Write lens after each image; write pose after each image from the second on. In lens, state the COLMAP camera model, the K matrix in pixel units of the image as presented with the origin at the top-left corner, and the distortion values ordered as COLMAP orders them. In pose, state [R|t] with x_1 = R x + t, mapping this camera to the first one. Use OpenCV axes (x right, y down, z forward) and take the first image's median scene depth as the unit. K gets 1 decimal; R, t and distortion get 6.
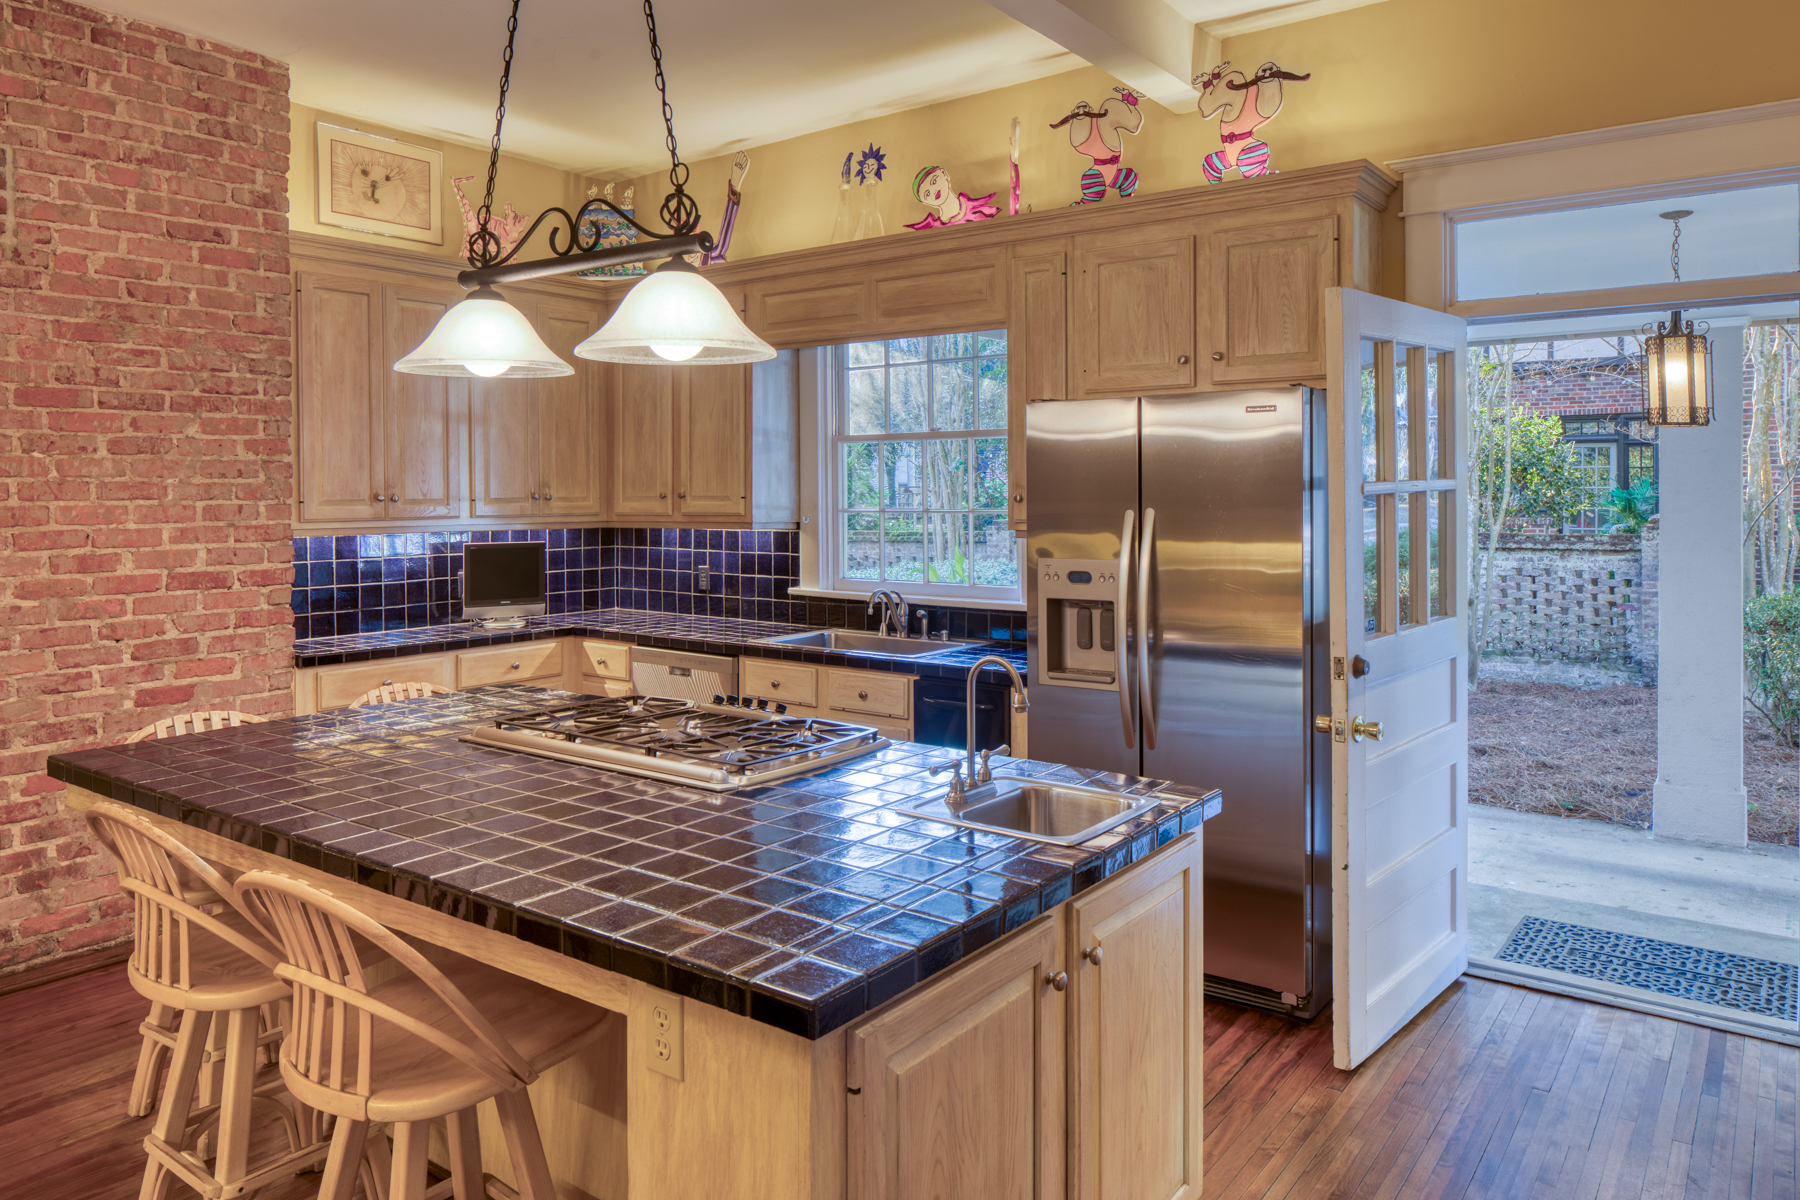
lens RADIAL K [[1228.8, 0, 894.5], [0, 1228.8, 497.9], [0, 0, 1]] dist [-0.001240, -0.002392]
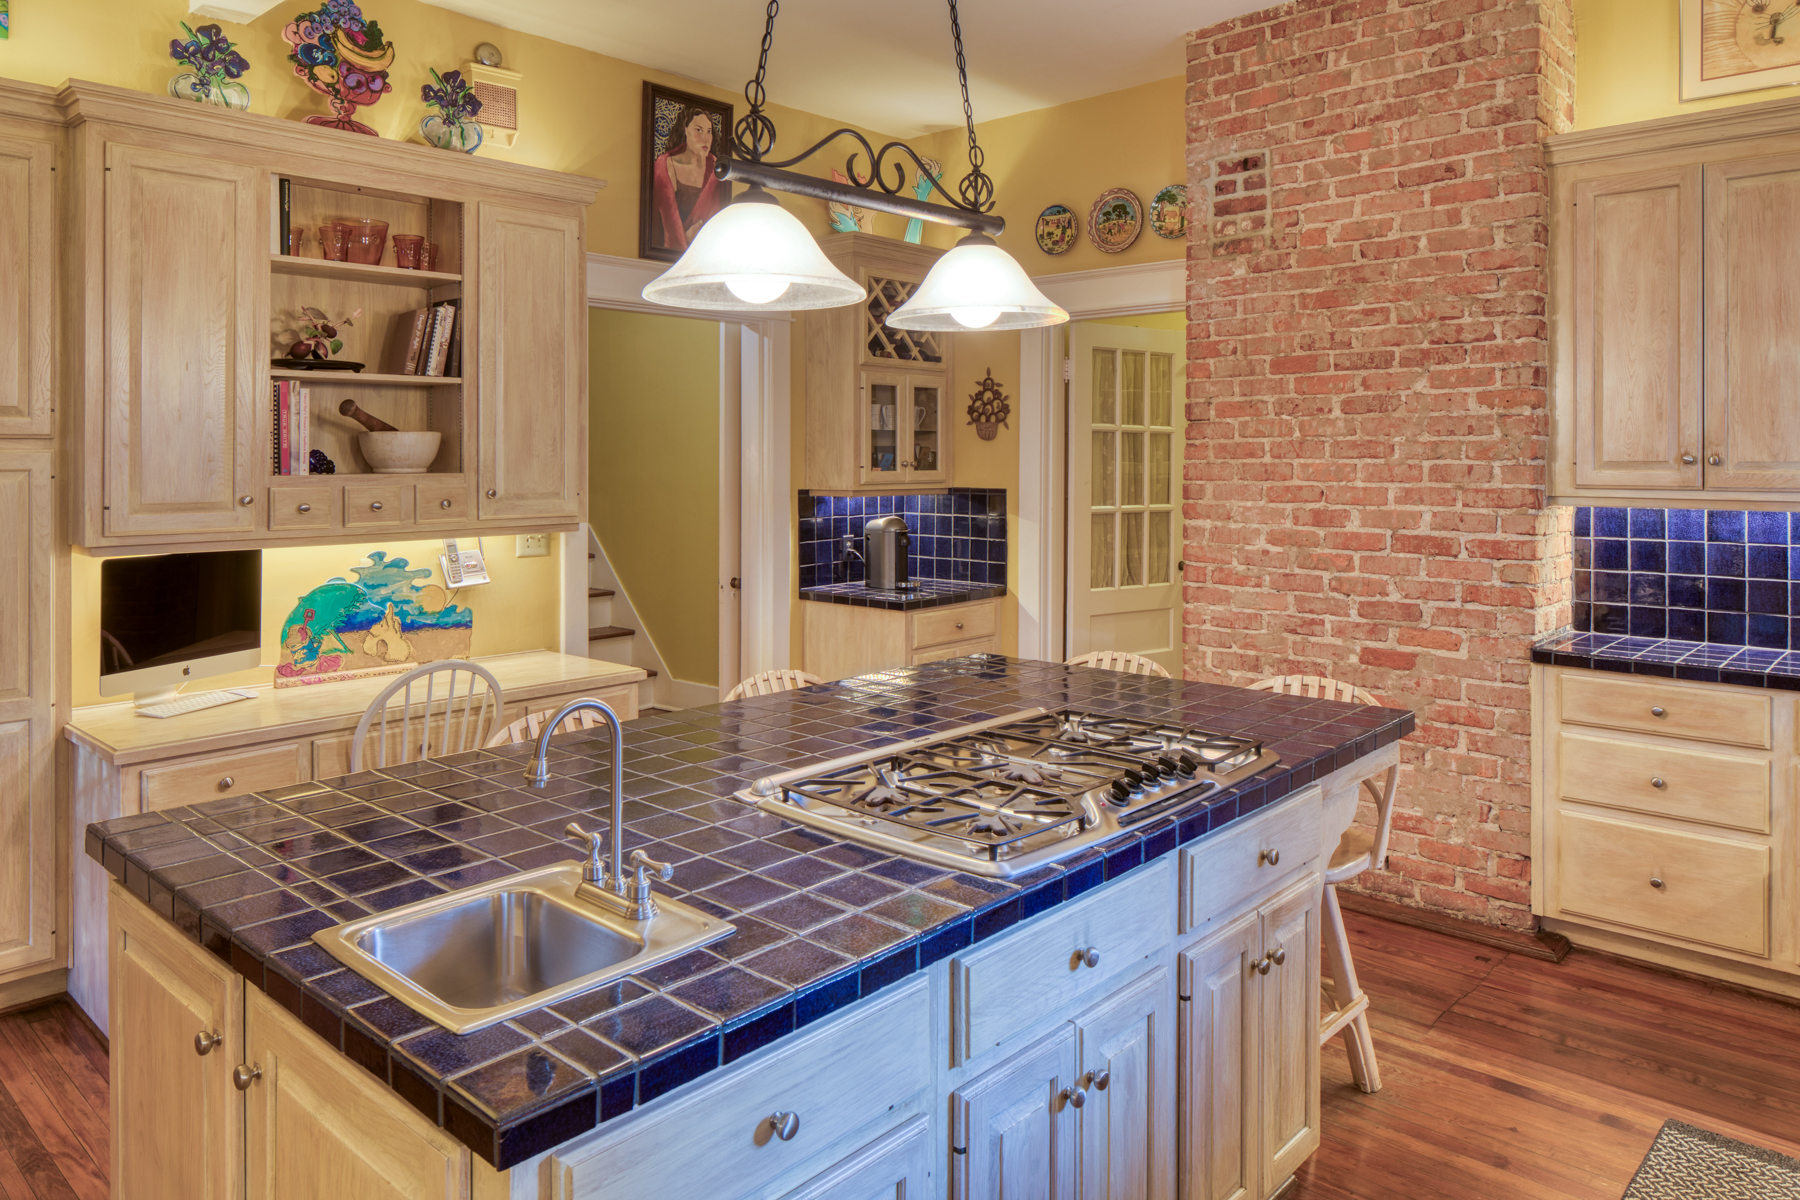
lens RADIAL K [[1220.8, 0, 900.8], [0, 1220.8, 452.4], [0, 0, 1]] dist [-0.005003, -0.001766]
pose [[-0.101719, 0.003184, -0.994808, 0.414357], [-0.006600, 0.999971, 0.003876, -0.004613], [0.994791, 0.006960, -0.101695, 0.717066]]
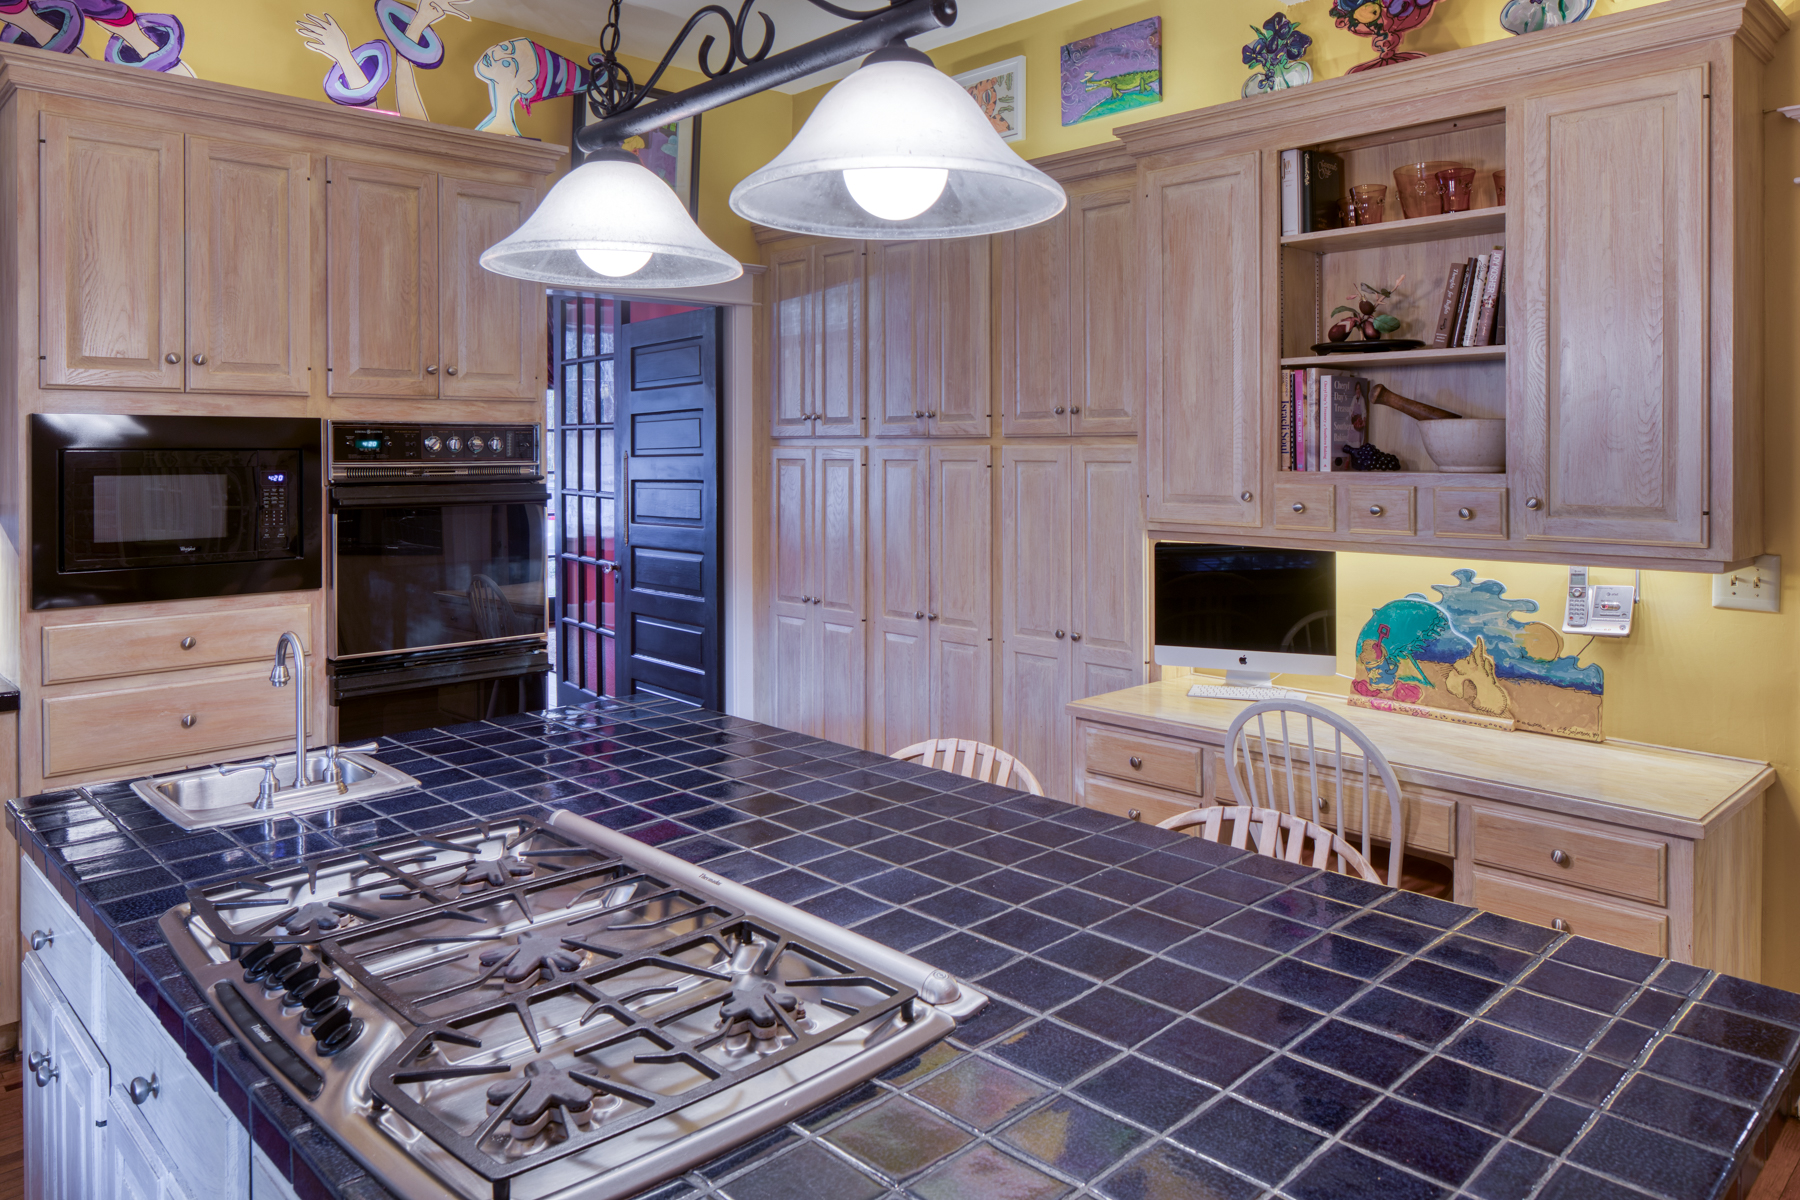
lens RADIAL K [[1220.8, 0, 900.8], [0, 1220.8, 452.4], [0, 0, 1]] dist [-0.005003, -0.001766]
pose [[-0.986835, 0.005205, 0.161647, -0.285670], [0.007073, 0.999915, 0.010980, -0.005288], [-0.161576, 0.011979, -0.986788, 1.037151]]
